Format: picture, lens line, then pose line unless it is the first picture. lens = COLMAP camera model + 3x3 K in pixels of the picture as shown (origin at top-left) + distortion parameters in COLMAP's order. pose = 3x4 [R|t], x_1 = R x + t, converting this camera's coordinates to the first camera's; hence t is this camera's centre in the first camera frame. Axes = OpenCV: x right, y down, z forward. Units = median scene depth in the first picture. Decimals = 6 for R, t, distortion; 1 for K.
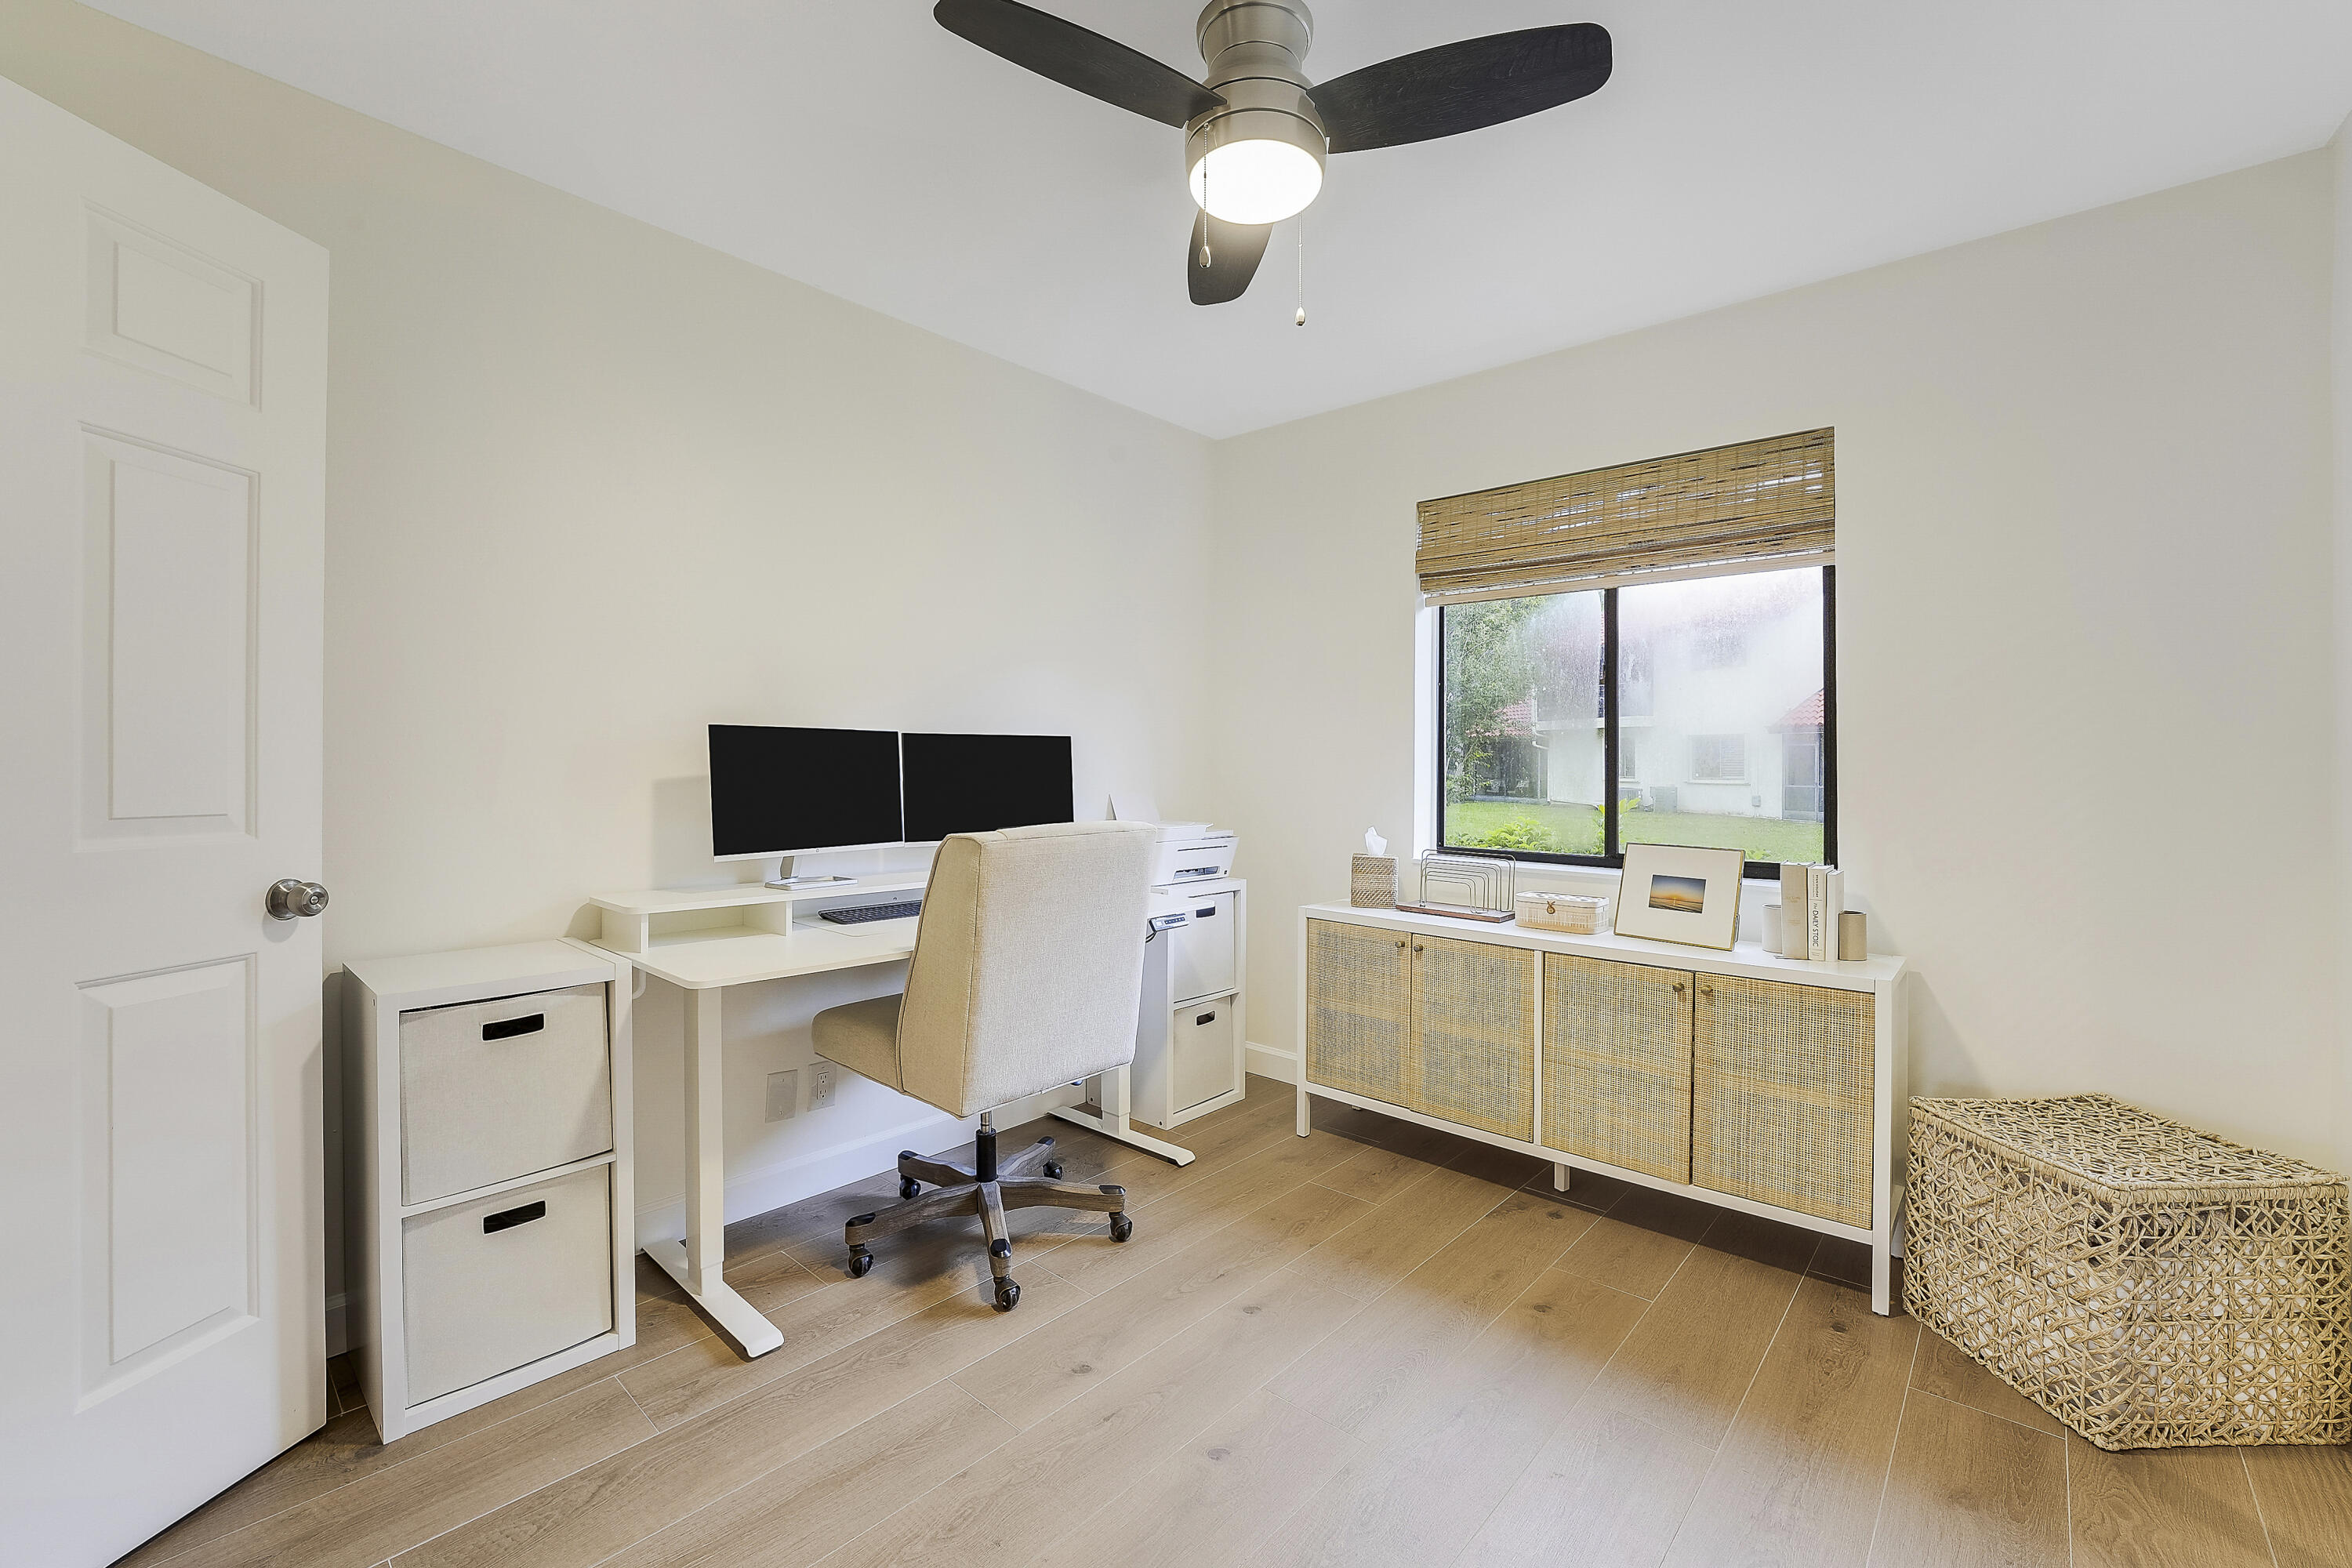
lens RADIAL K [[986.0, 0, 1189.0], [0, 986.0, 764.0], [0, 0, 1]] dist [-0.029930, 0.003374]
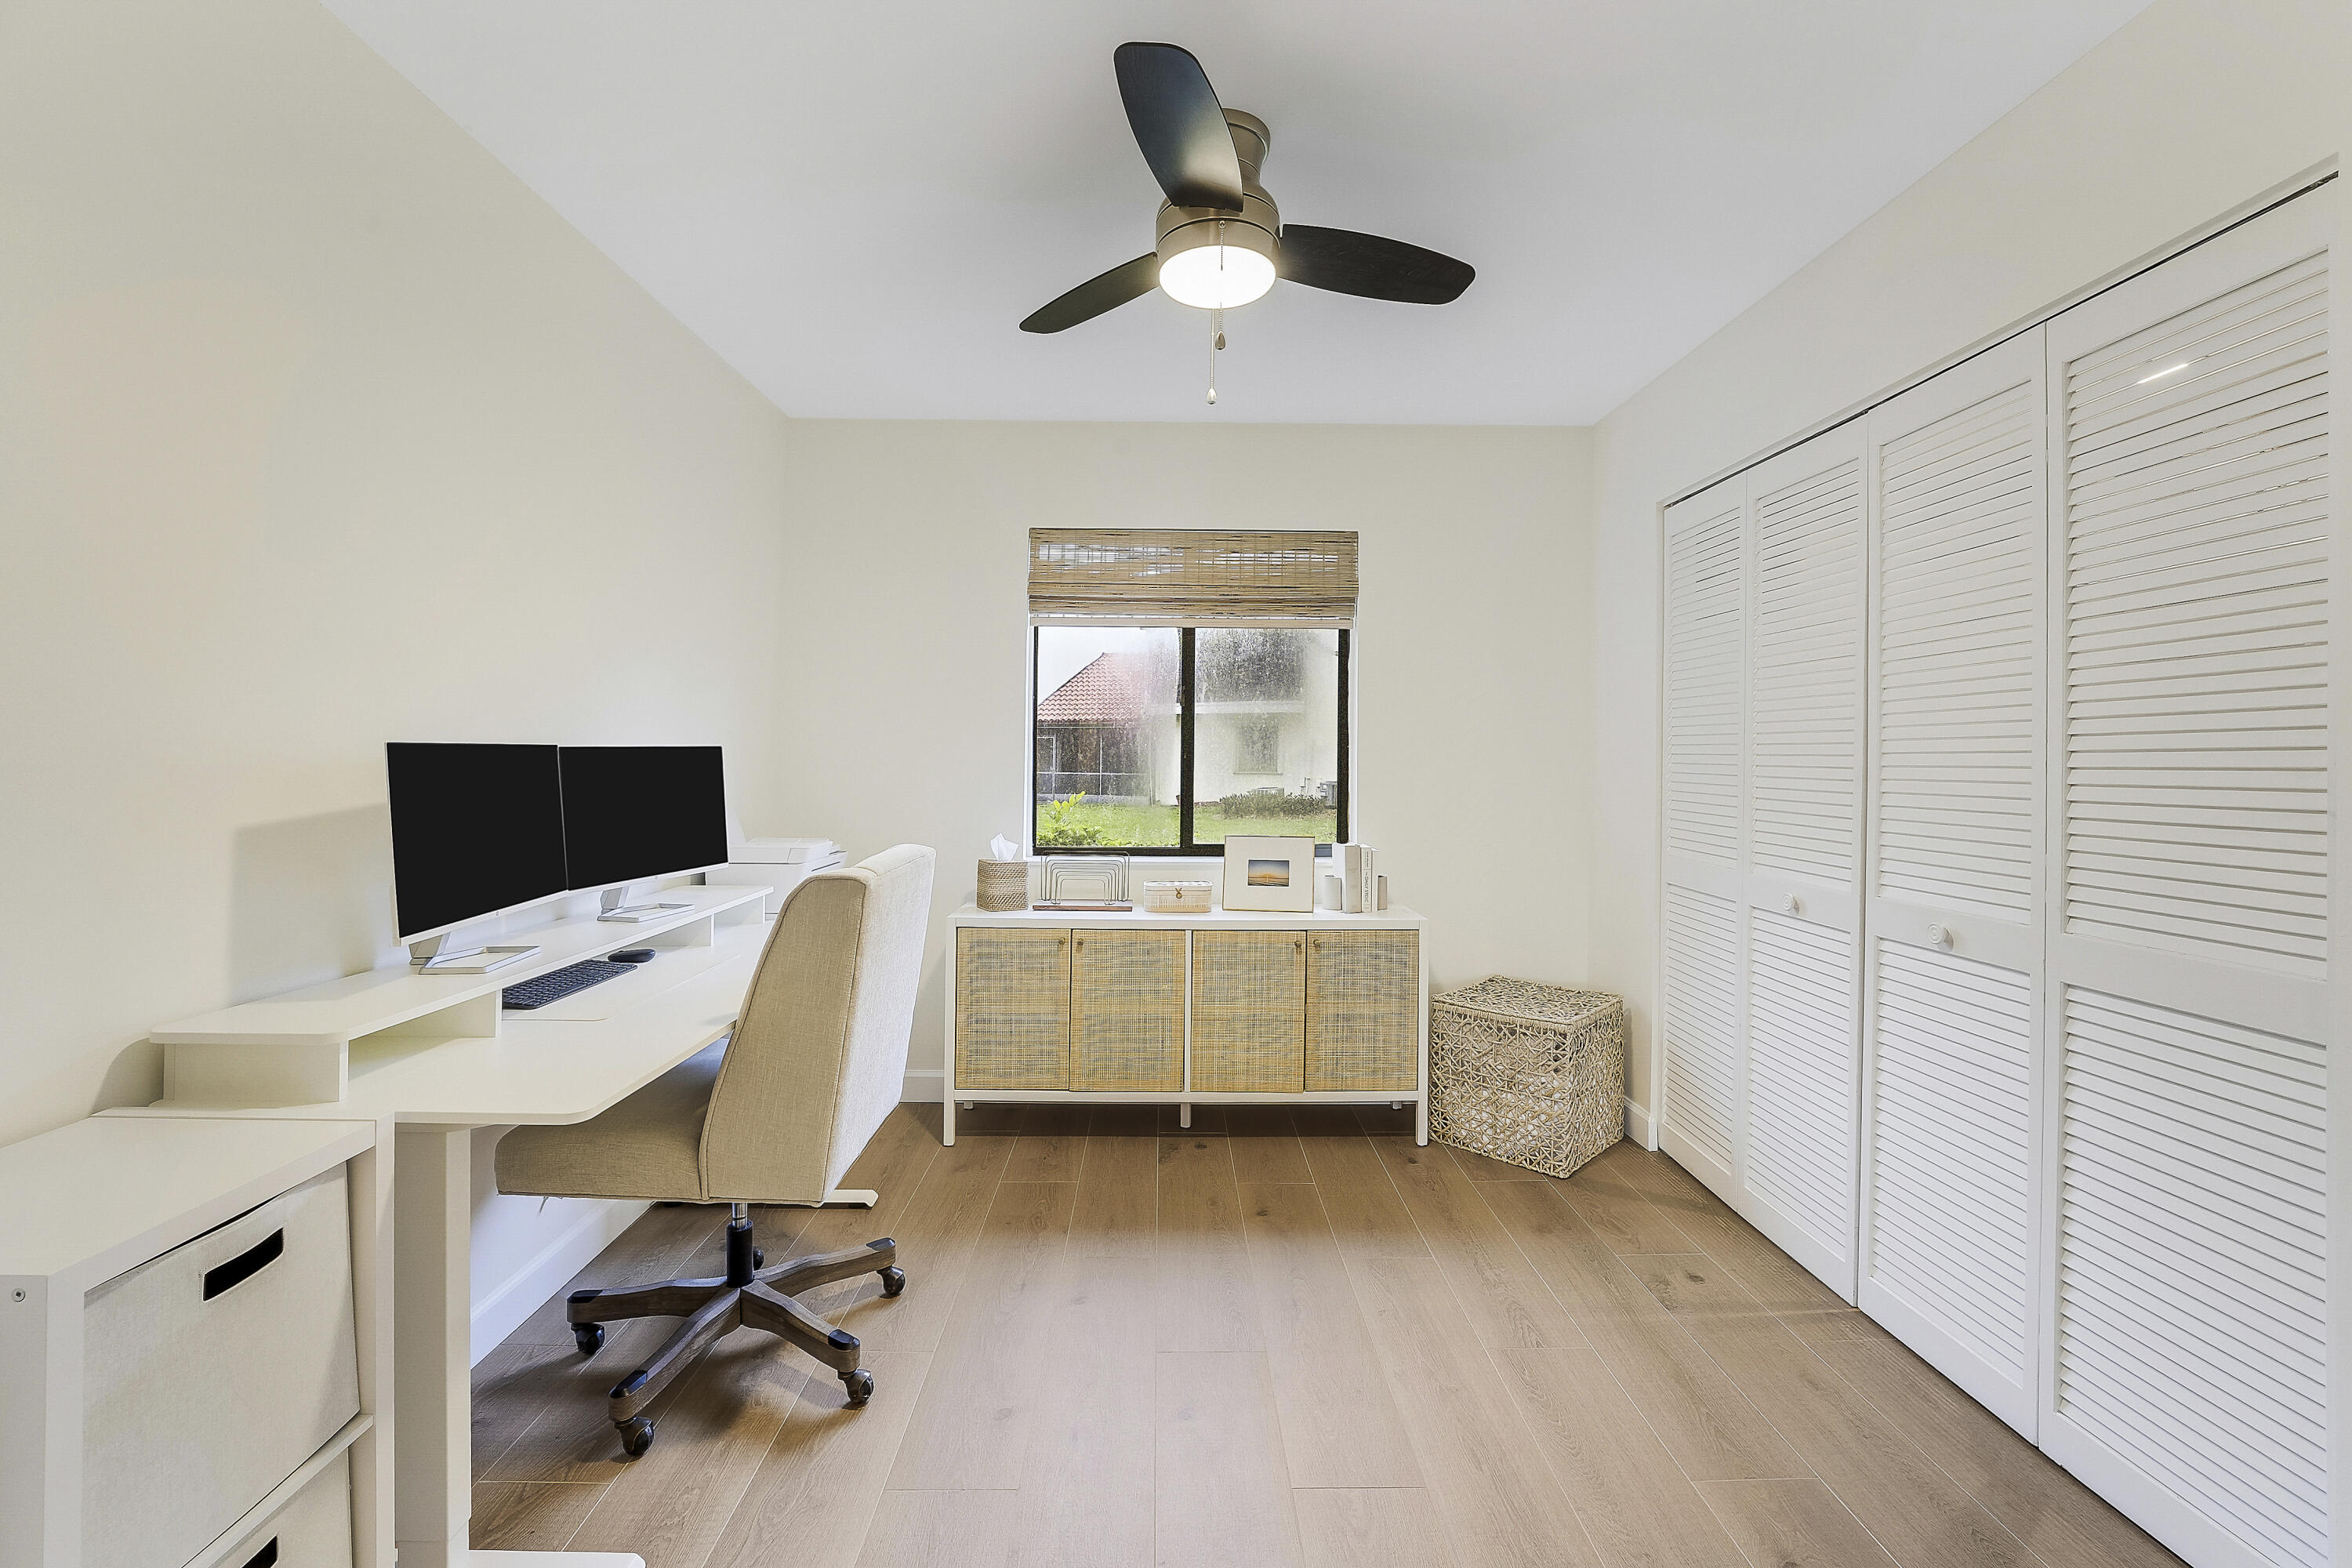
lens RADIAL K [[986.0, 0, 1186.3], [0, 986.0, 753.3], [0, 0, 1]] dist [-0.029930, 0.003374]
pose [[0.727695, -0.002688, 0.685896, -0.476954], [0.000339, 0.999994, 0.003560, -0.030802], [-0.685901, -0.002358, 0.727691, 0.127311]]
